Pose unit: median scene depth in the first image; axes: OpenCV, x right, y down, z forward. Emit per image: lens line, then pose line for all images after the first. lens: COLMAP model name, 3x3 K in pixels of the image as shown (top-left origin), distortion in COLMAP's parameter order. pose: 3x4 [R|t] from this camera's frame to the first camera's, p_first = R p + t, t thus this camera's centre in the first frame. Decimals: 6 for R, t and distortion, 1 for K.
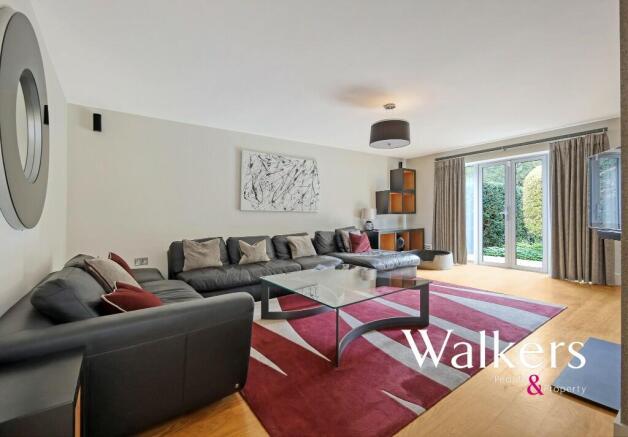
lens RADIAL K [[274.6, 0, 313.7], [0, 274.6, 215.5], [0, 0, 1]] dist [-0.000352, 0.000016]
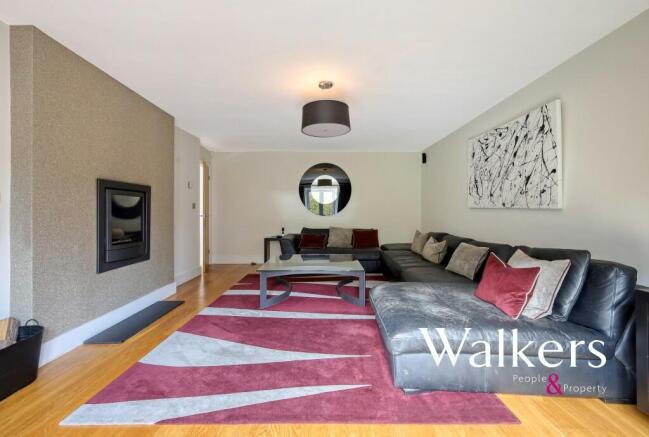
lens RADIAL K [[282.5, 0, 324.6], [0, 282.5, 213.2], [0, 0, 1]] dist [0.003306, -0.000354]
pose [[-0.582906, 0.013976, -0.812419, 0.693069], [0.003575, 0.999887, 0.014635, -0.014571], [0.812532, 0.005626, -0.582890, 1.040902]]
